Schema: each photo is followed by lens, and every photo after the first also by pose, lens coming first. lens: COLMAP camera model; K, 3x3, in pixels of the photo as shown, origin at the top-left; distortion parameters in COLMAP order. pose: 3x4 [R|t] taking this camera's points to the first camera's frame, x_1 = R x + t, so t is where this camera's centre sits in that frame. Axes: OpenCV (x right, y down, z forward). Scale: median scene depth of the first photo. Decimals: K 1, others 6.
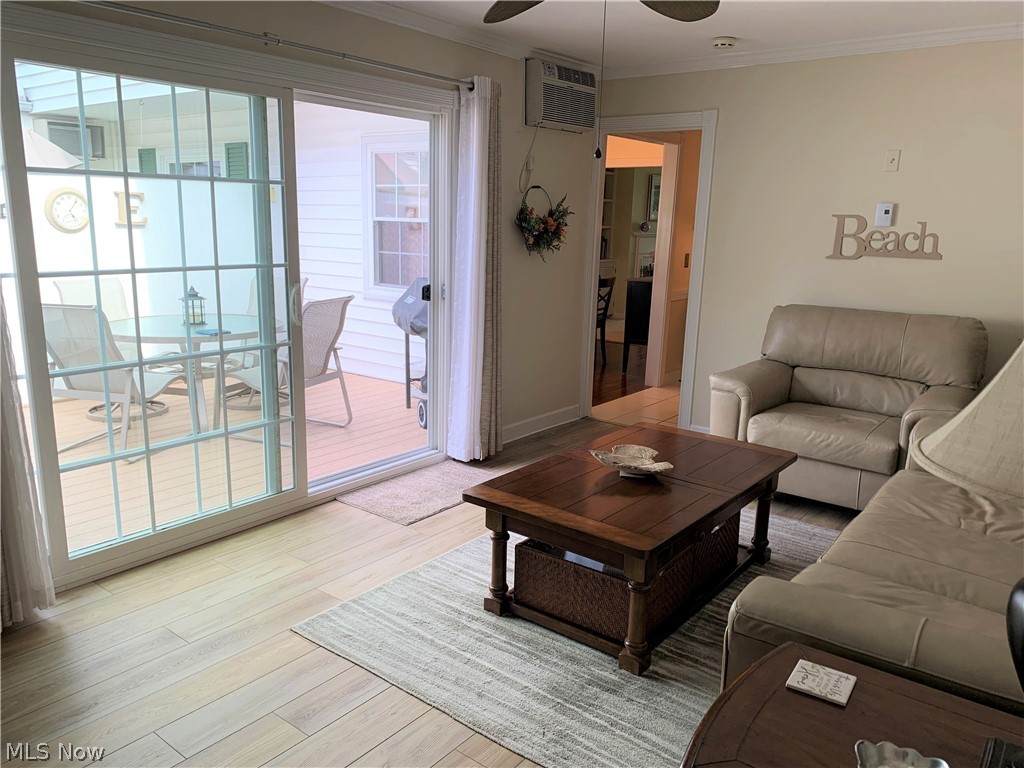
lens RADIAL K [[791.6, 0, 512.0], [0, 791.6, 384.0], [0, 0, 1]] dist [0.003778, -0.003511]
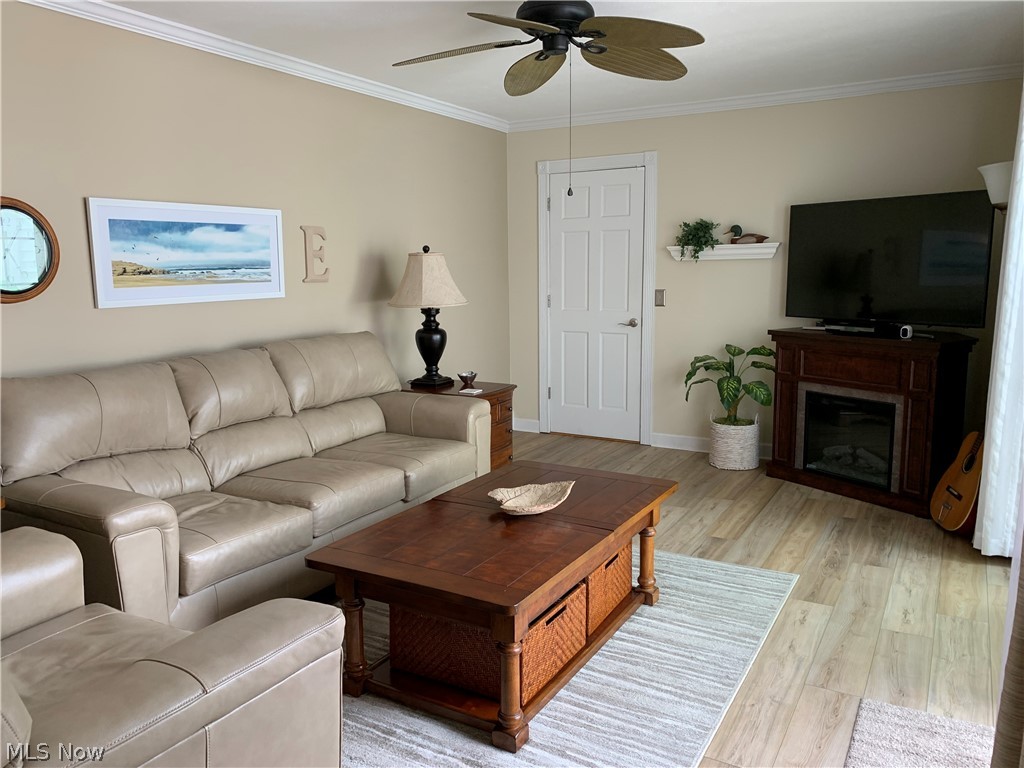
lens RADIAL K [[791.6, 0, 512.0], [0, 791.6, 384.0], [0, 0, 1]] dist [0.003778, -0.003511]
pose [[-0.990150, 0.005573, -0.139899, 0.296255], [-0.043783, 0.936768, 0.347200, -0.339414], [0.132988, 0.349906, -0.927297, 1.808962]]
